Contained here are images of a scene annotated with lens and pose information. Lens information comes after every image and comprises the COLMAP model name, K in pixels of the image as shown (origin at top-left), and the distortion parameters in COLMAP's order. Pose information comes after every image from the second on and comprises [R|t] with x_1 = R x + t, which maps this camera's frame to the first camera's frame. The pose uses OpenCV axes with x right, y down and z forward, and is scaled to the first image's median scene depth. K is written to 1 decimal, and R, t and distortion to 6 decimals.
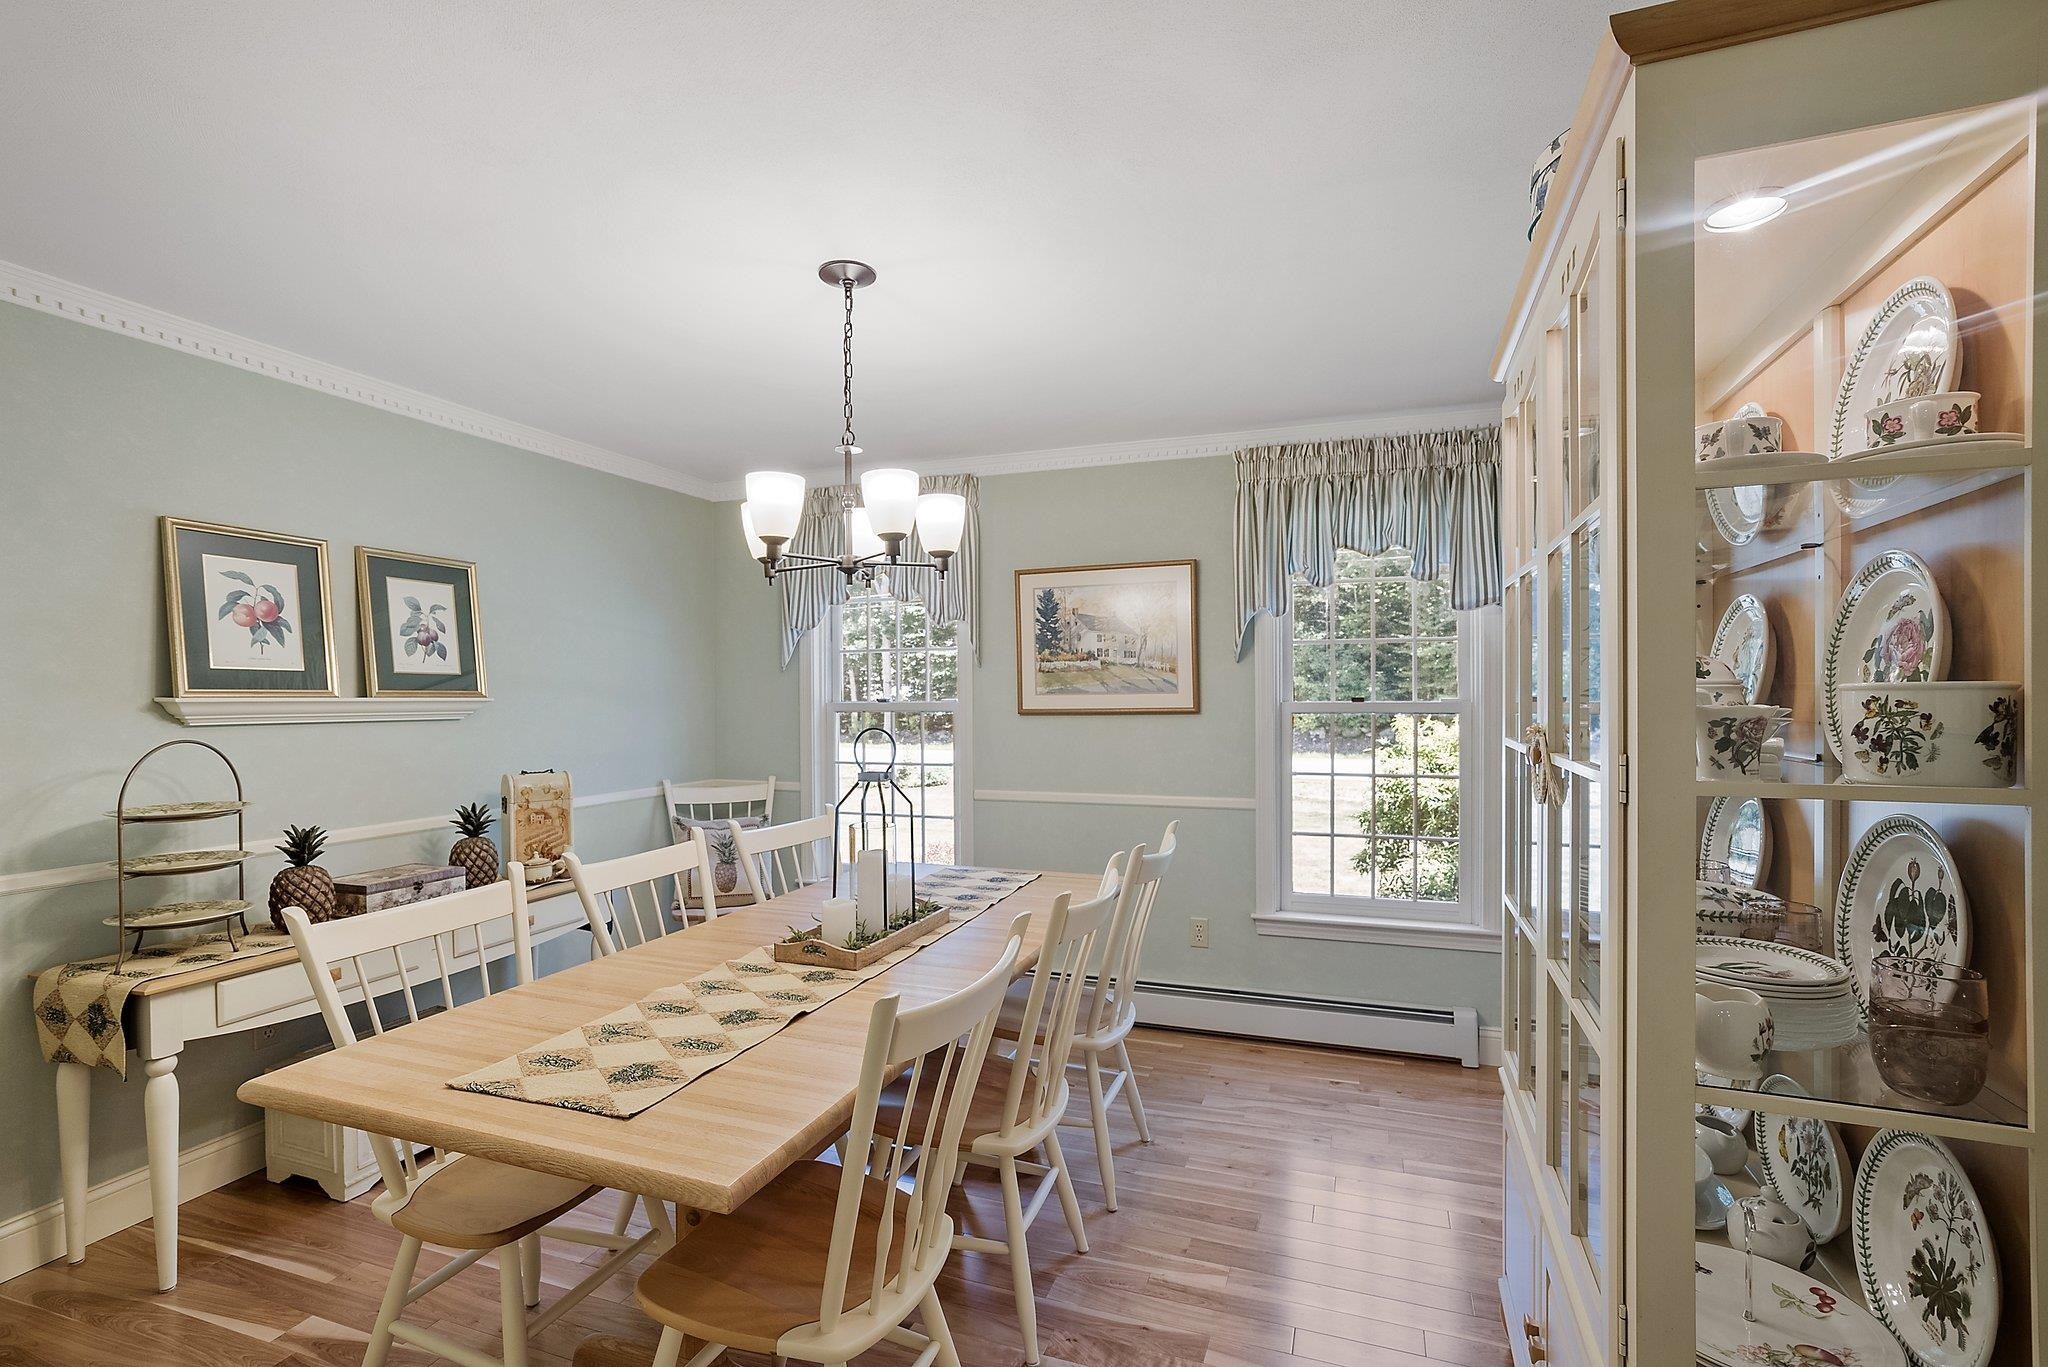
lens RADIAL K [[941.9, 0, 1035.4], [0, 941.9, 691.5], [0, 0, 1]] dist [-0.065005, 0.025701]
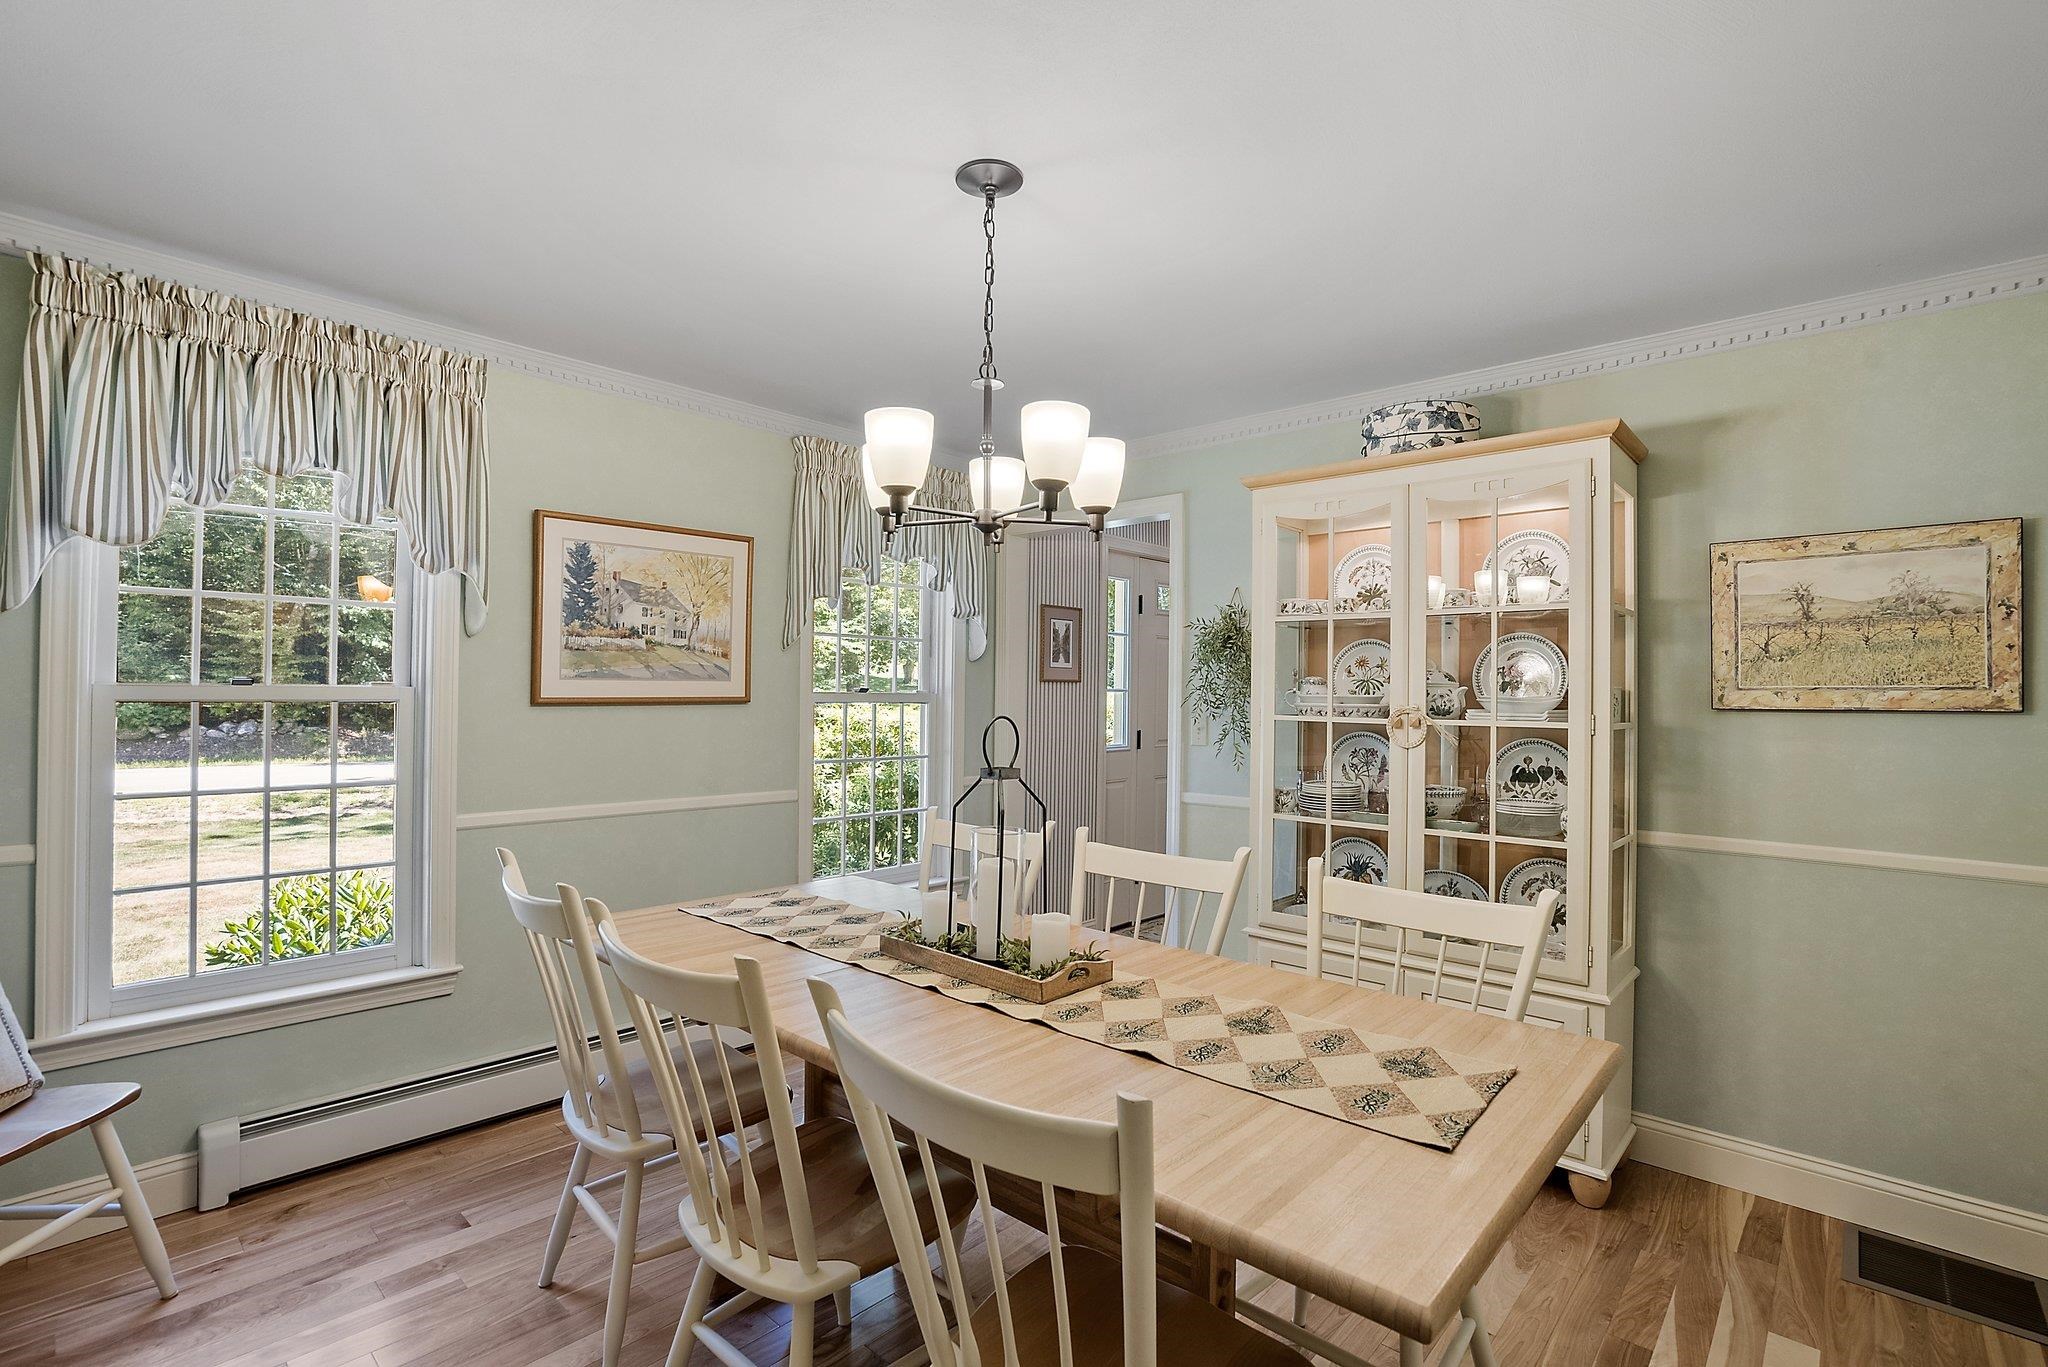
lens RADIAL K [[941.9, 0, 1035.4], [0, 941.9, 691.5], [0, 0, 1]] dist [-0.065005, 0.025701]
pose [[0.376287, 0.008634, 0.926463, -0.573349], [-0.015337, 0.999878, -0.003088, 0.010429], [-0.926376, -0.013047, 0.376374, 0.387114]]
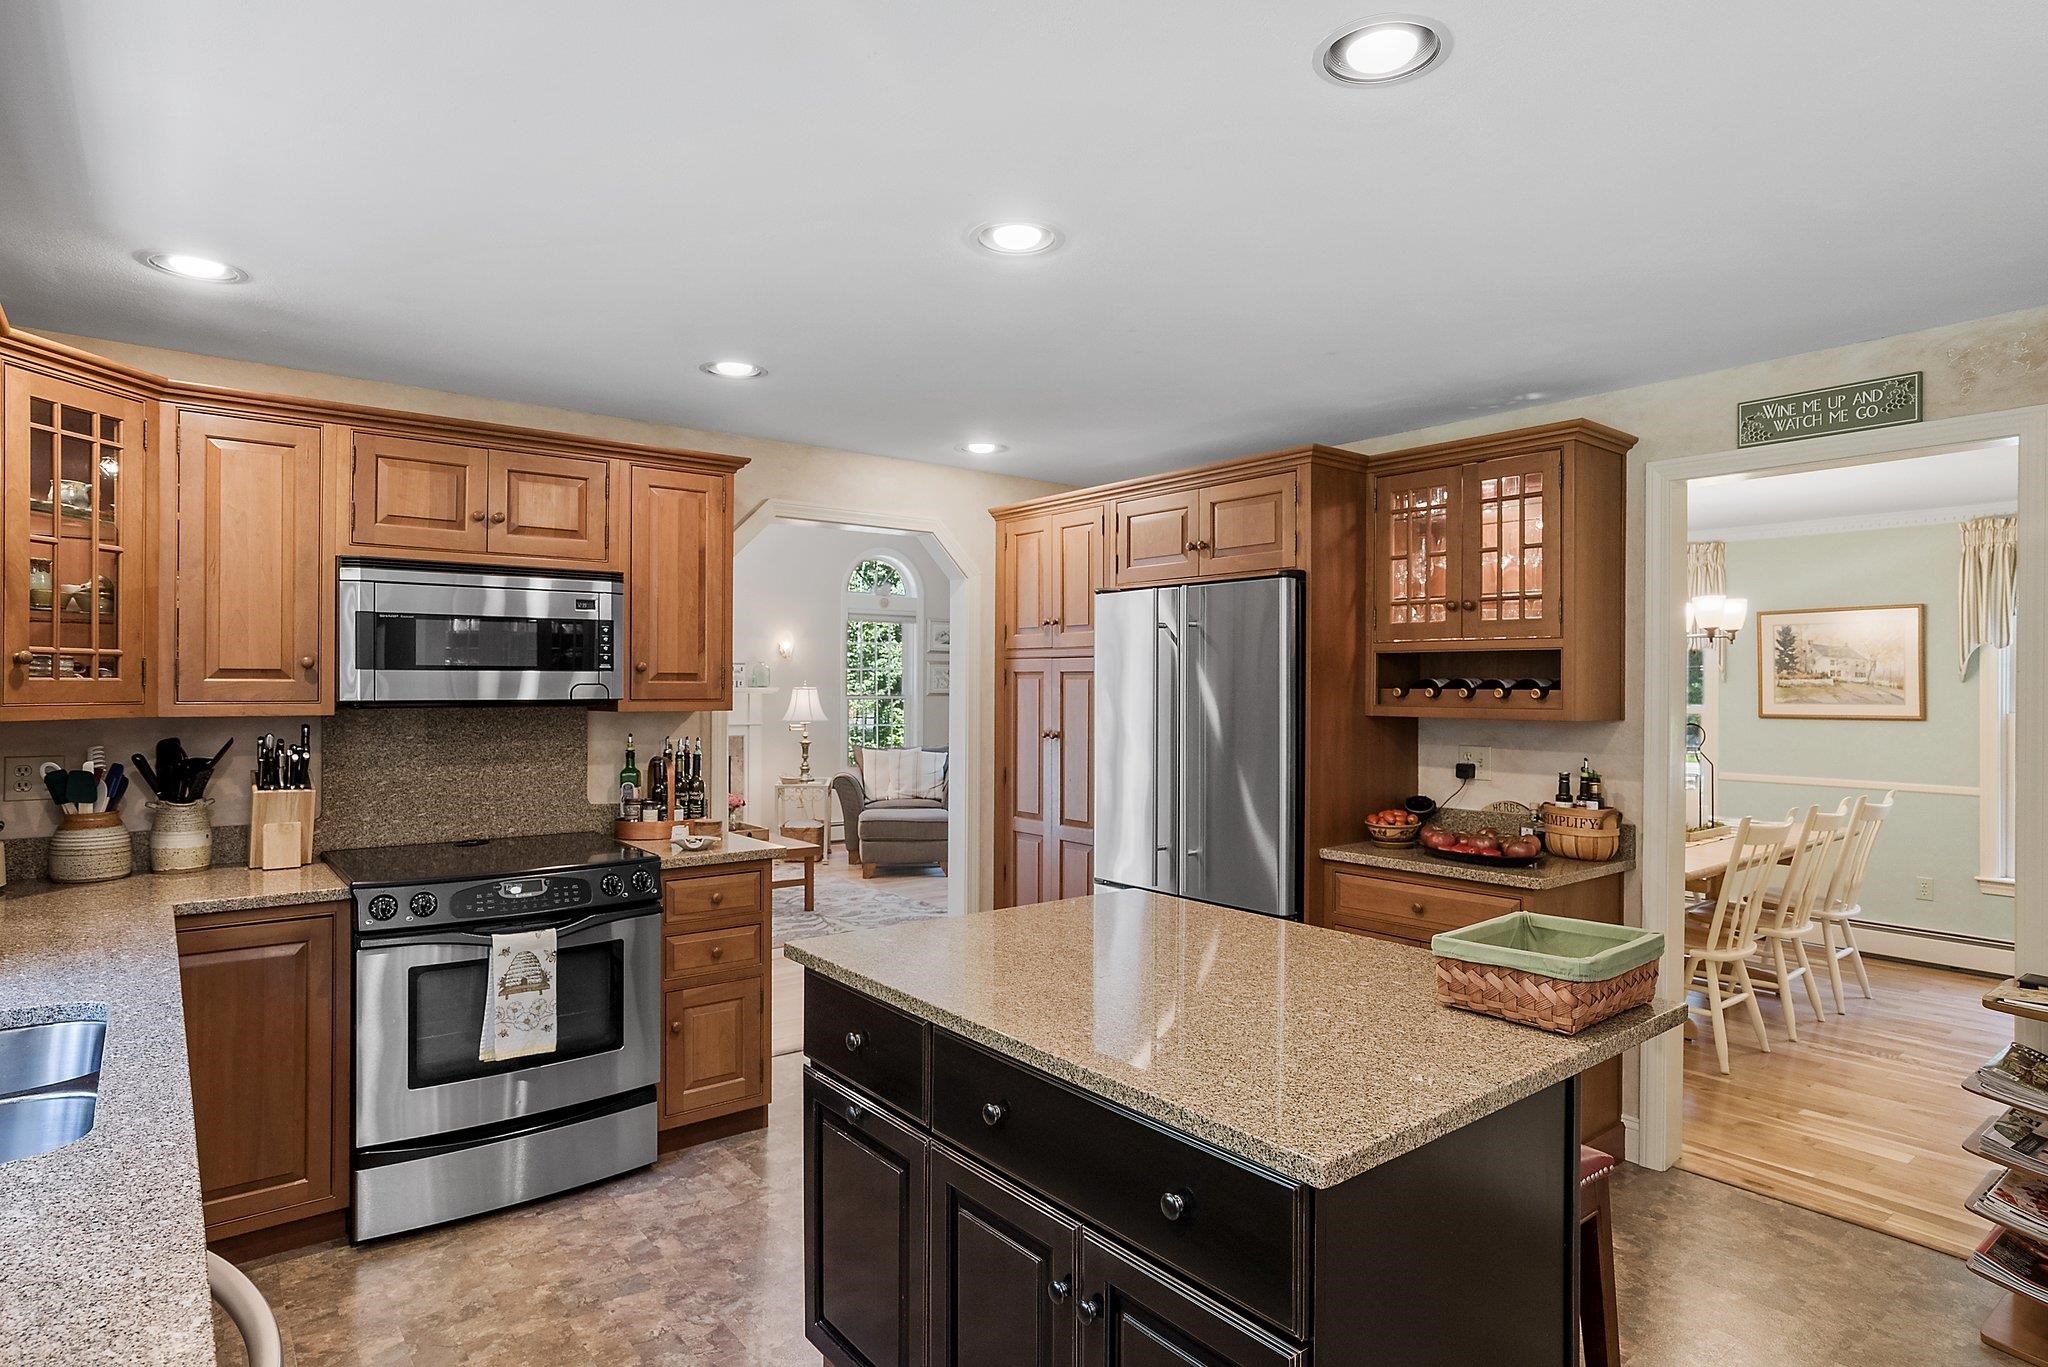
lens RADIAL K [[1122.2, 0, 1024.2], [0, 1122.2, 685.3], [0, 0, 1]] dist [-0.046879, 0.031234]
pose [[0.850792, 0.006978, -0.525457, -0.086507], [-0.003330, 0.999963, 0.007888, -0.033653], [0.525493, -0.004962, 0.850784, -0.960819]]
